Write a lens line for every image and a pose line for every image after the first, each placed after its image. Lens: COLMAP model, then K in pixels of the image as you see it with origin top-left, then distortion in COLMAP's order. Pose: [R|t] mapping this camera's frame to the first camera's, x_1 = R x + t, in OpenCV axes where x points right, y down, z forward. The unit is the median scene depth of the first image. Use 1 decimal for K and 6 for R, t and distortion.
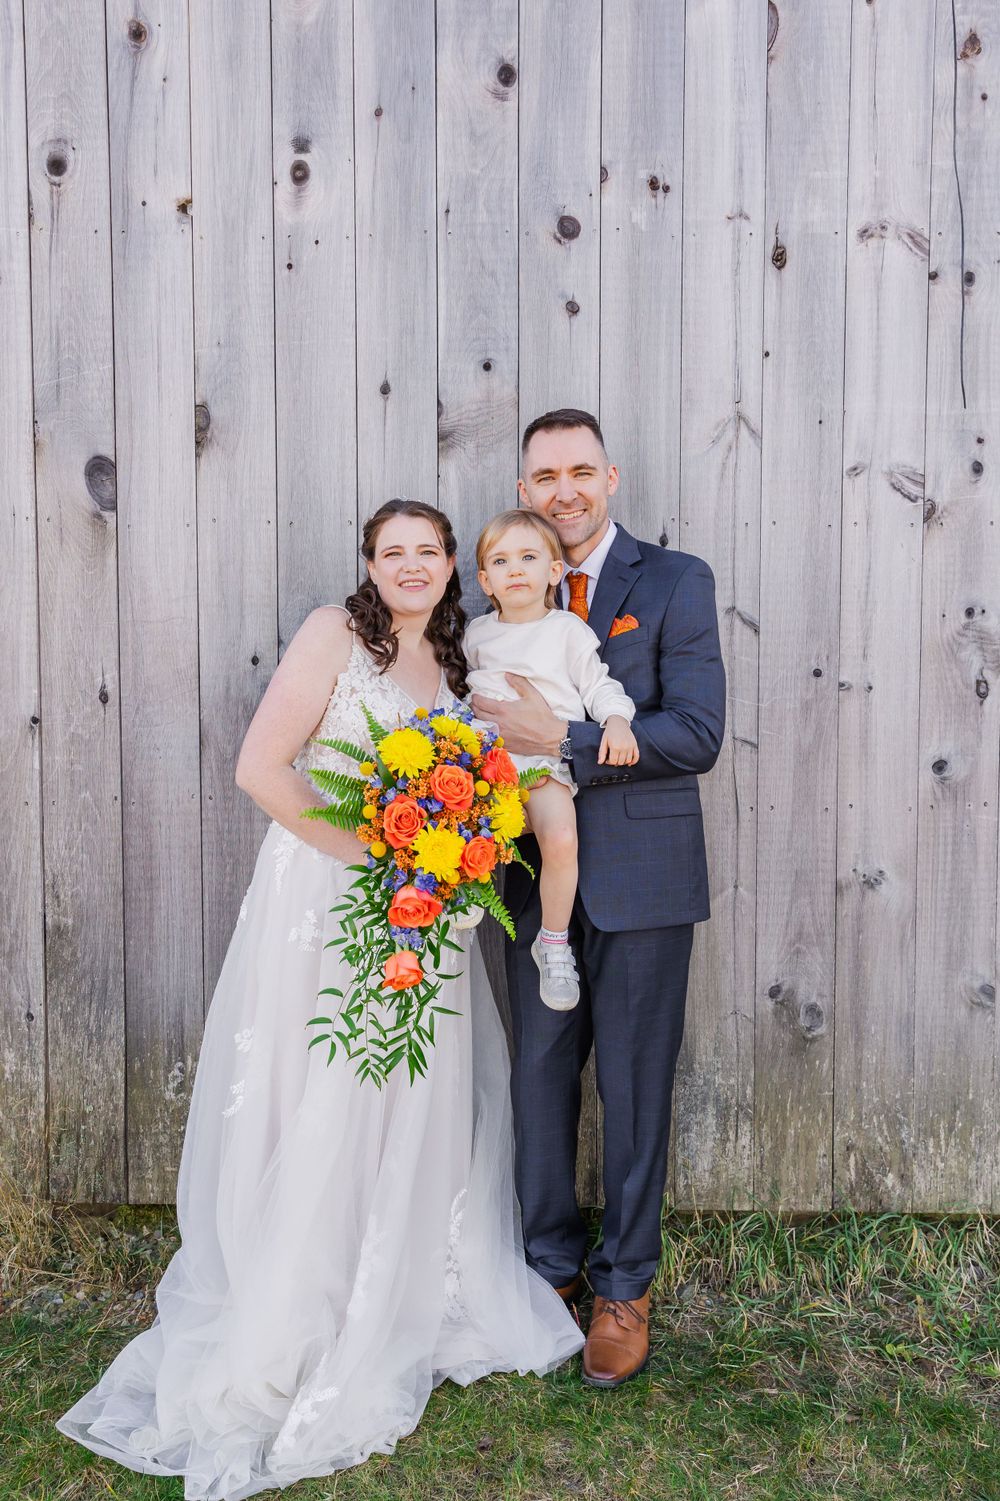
lens RADIAL K [[1121.0, 0, 479.1], [0, 1121.0, 751.4], [0, 0, 1]] dist [0.010001, -0.015142]
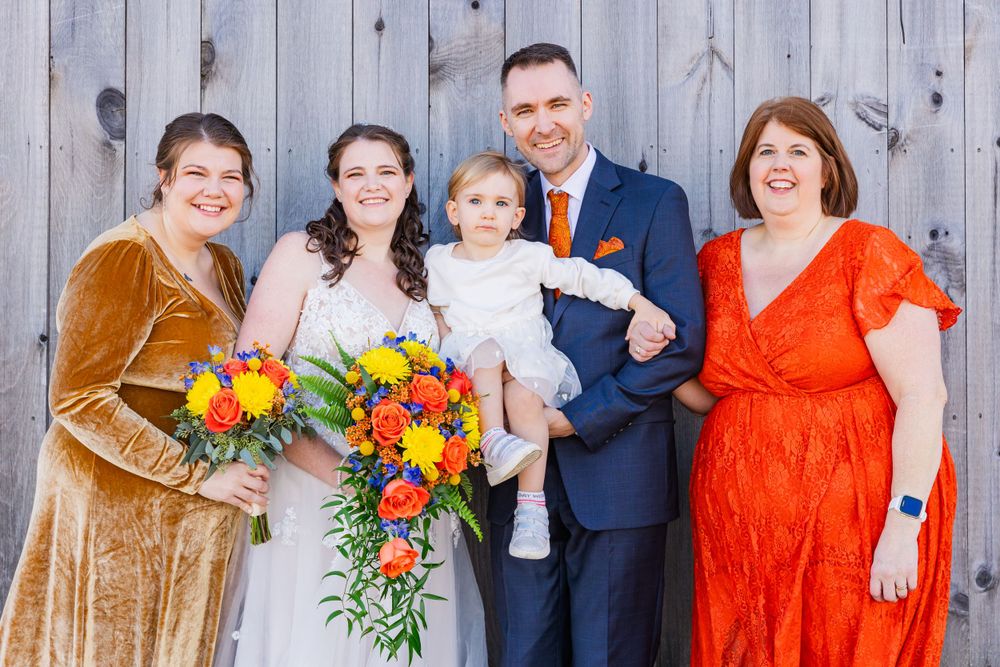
lens RADIAL K [[1418.2, 0, 500.1], [0, 1418.2, 334.6], [0, 0, 1]] dist [-0.023845, 0.000000]
pose [[0.999997, -0.000913, -0.002257, 0.033294], [0.000774, 0.998129, -0.061136, 0.051315], [0.002308, 0.061134, 0.998127, -0.321706]]
